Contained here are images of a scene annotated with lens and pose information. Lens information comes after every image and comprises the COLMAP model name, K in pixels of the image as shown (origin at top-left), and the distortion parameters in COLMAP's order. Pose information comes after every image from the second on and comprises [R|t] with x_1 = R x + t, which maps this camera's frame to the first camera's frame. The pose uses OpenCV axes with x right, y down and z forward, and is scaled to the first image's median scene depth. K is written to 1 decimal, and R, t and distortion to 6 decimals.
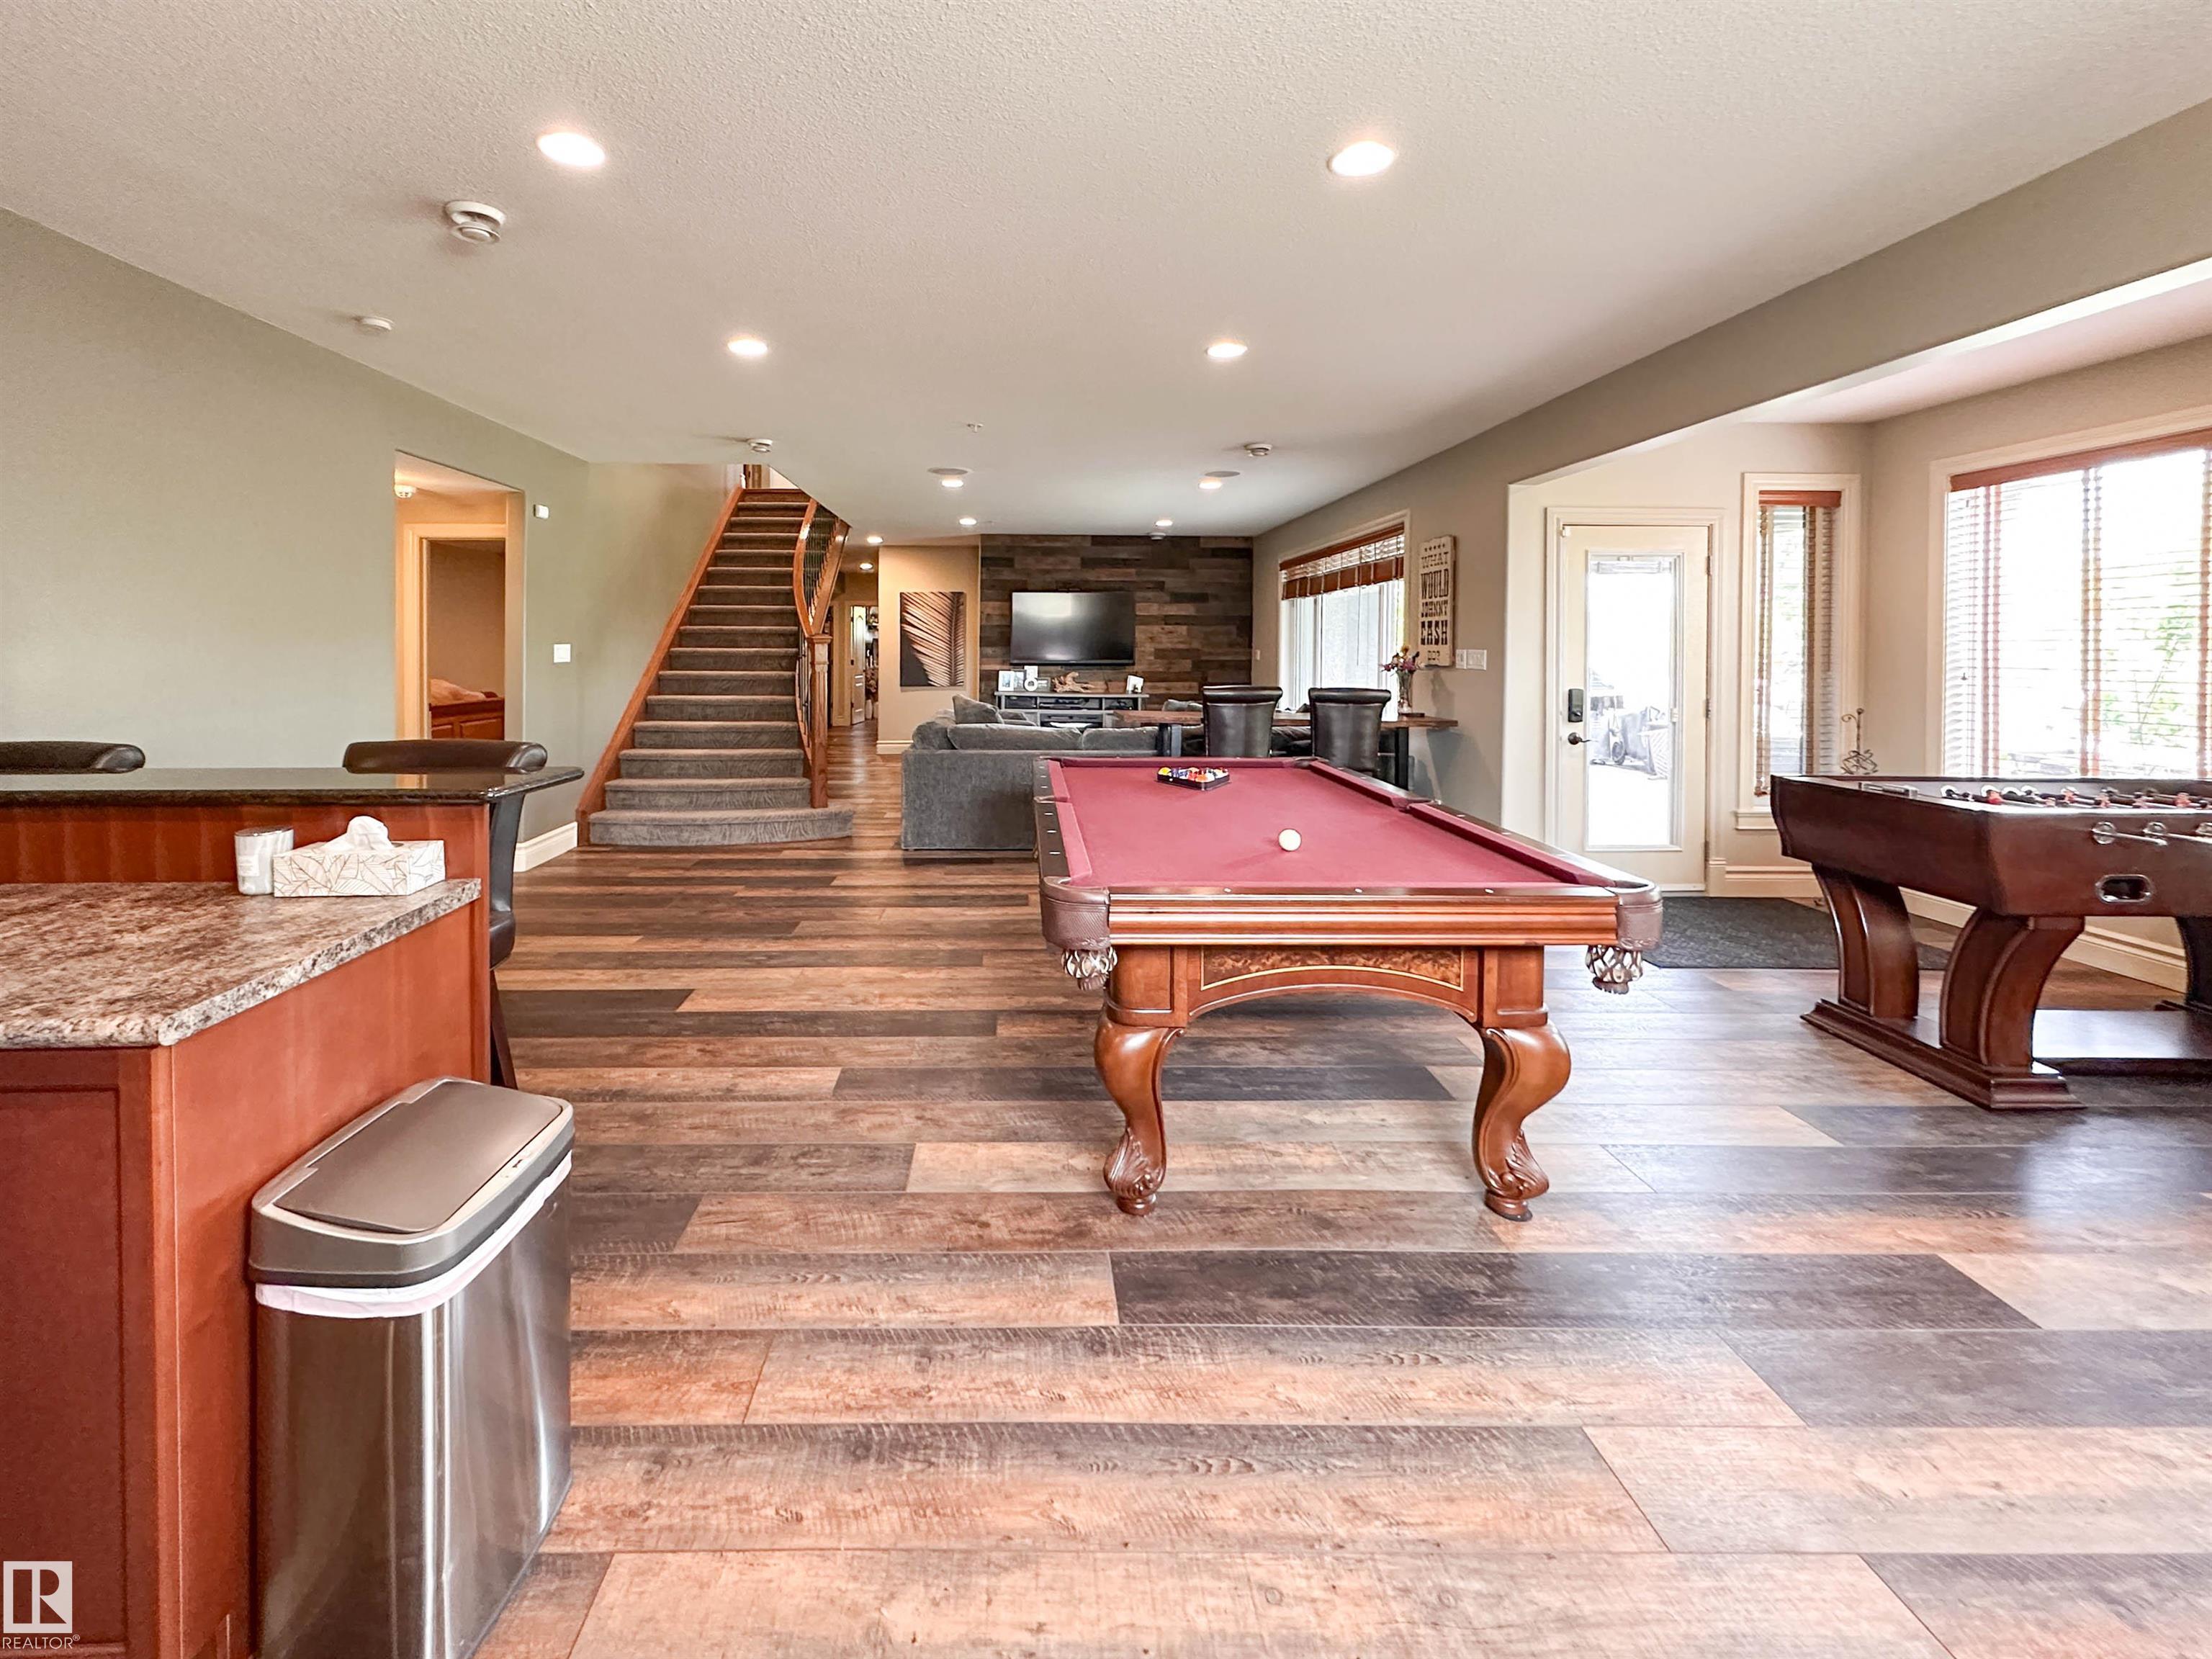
lens RADIAL K [[936.1, 0, 1106.3], [0, 936.1, 663.7], [0, 0, 1]] dist [-0.001389, -0.000003]
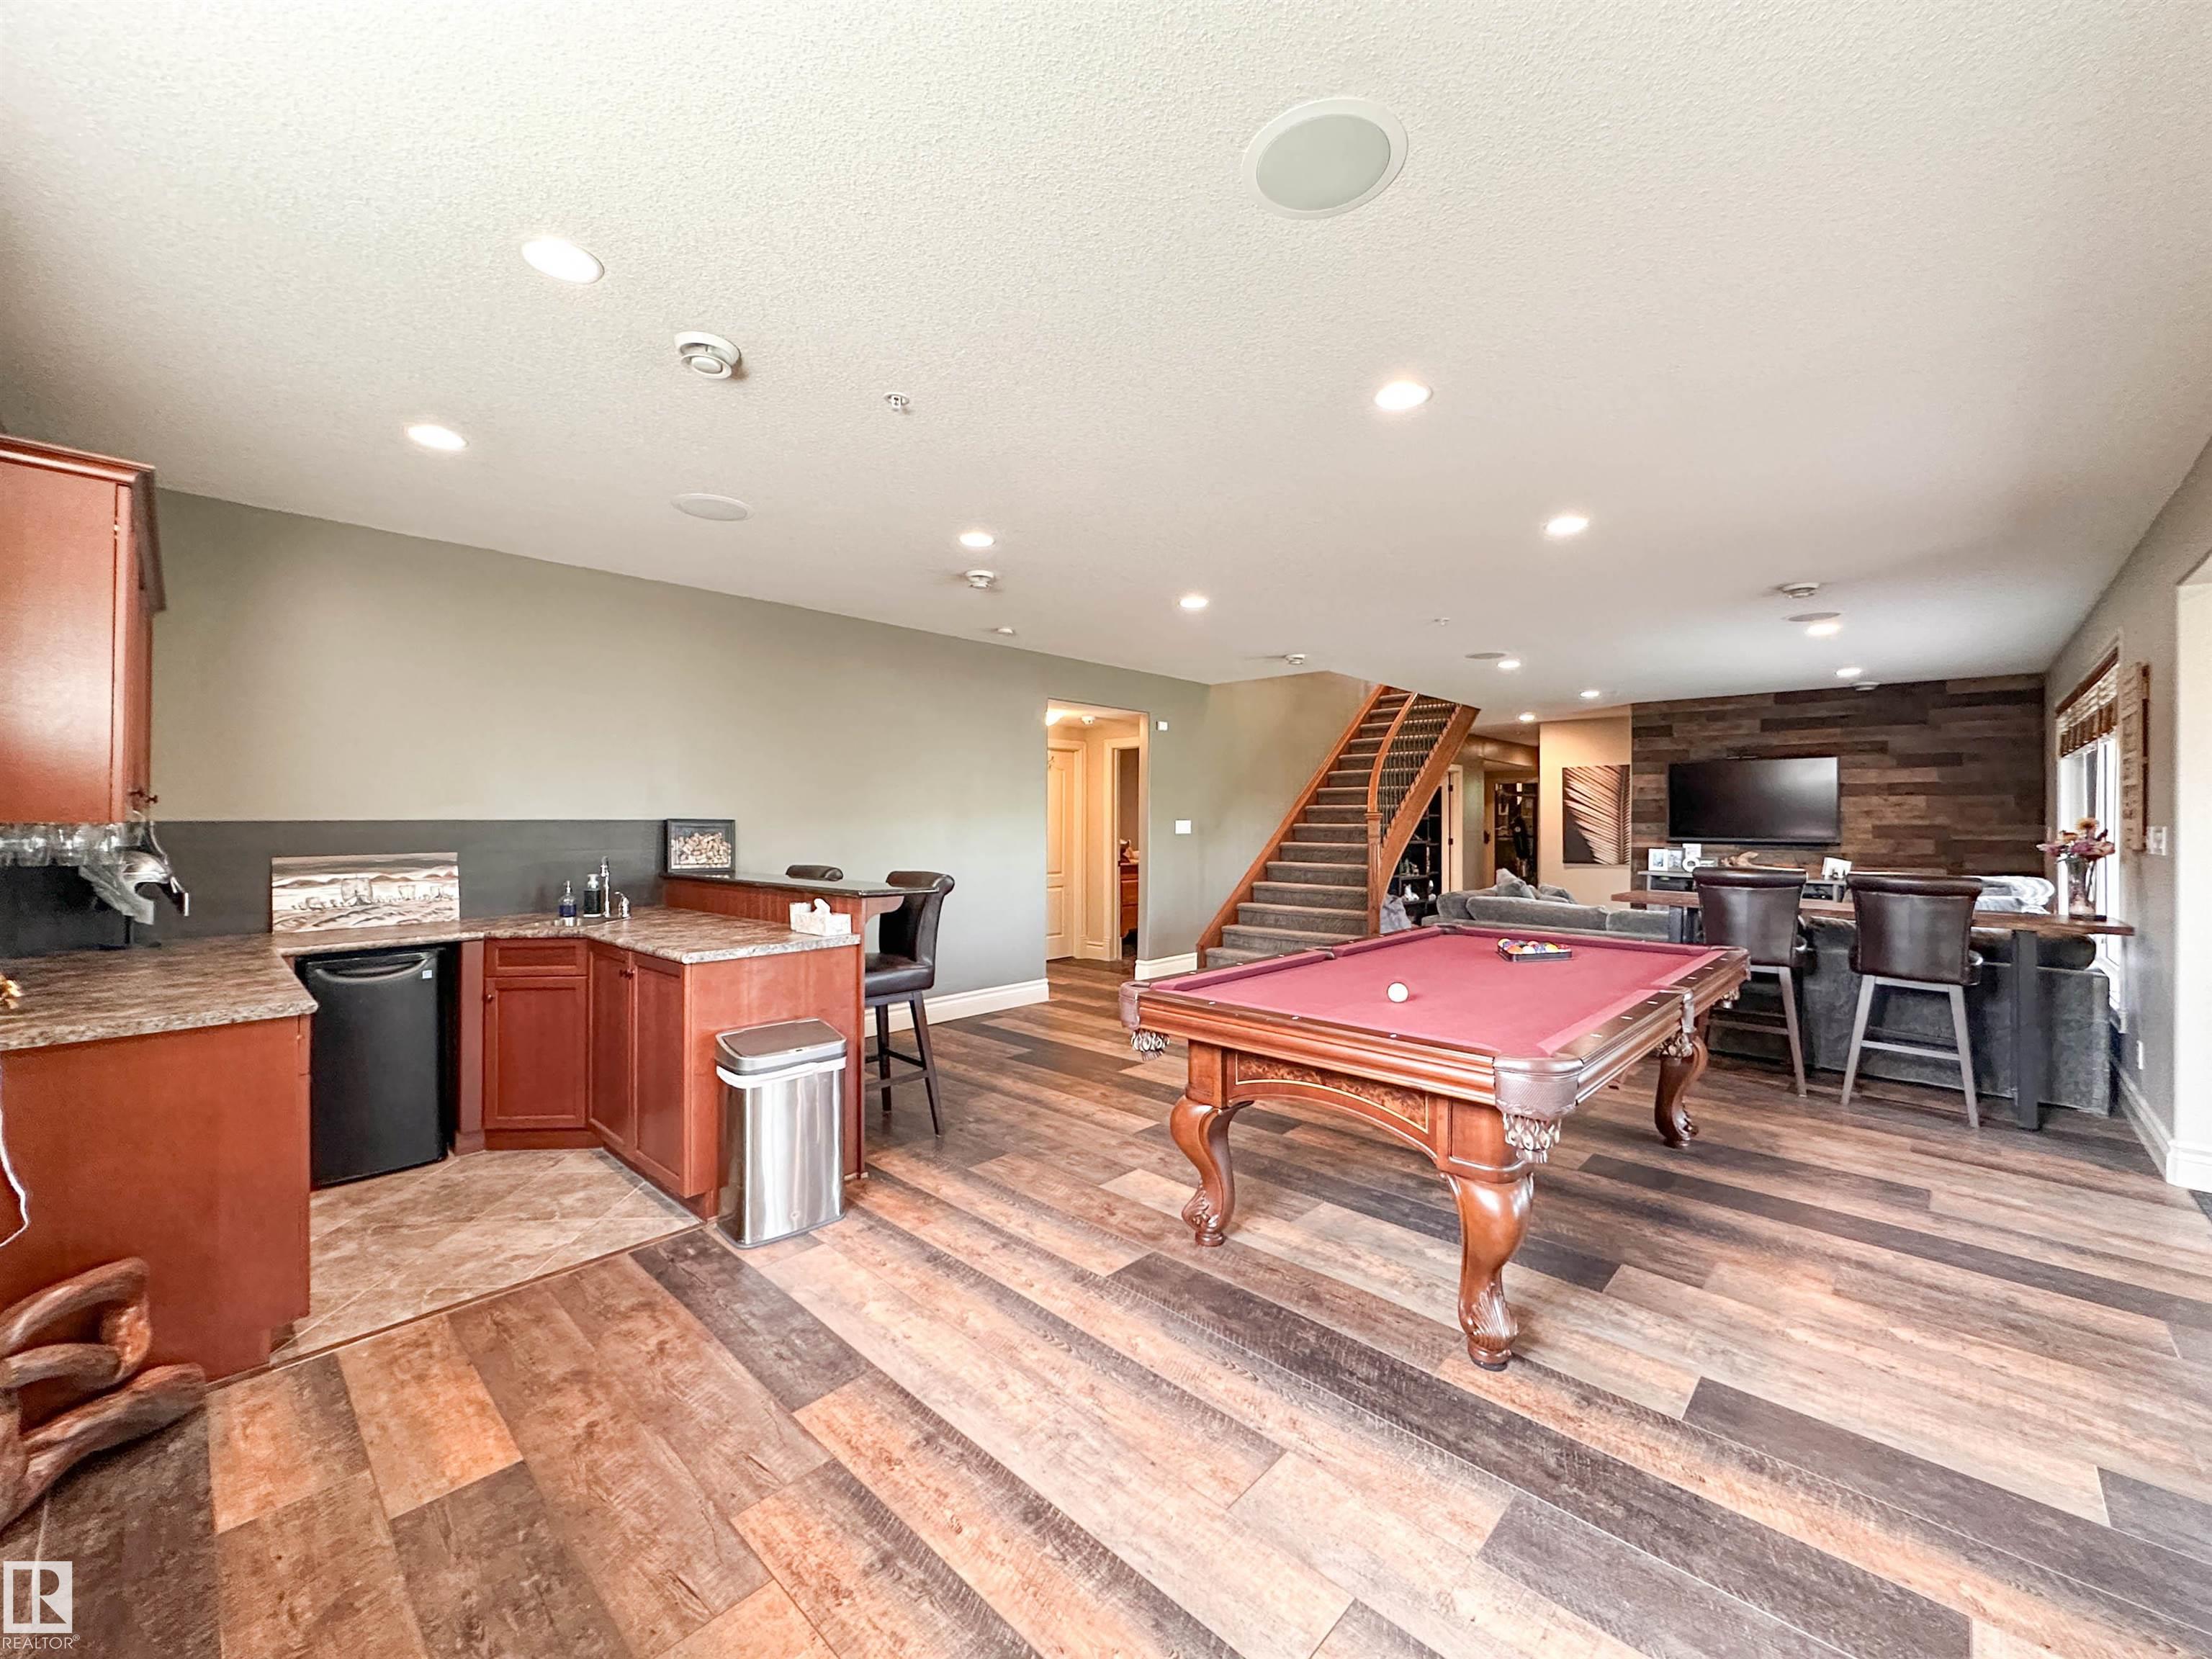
lens RADIAL K [[887.3, 0, 1114.9], [0, 887.3, 820.8], [0, 0, 1]] dist [-0.001922, 0.000044]
pose [[0.721862, -0.001132, -0.692036, 0.668591], [-0.013059, 0.999798, -0.015256, 0.001592], [0.691914, 0.020050, 0.721701, -0.014099]]
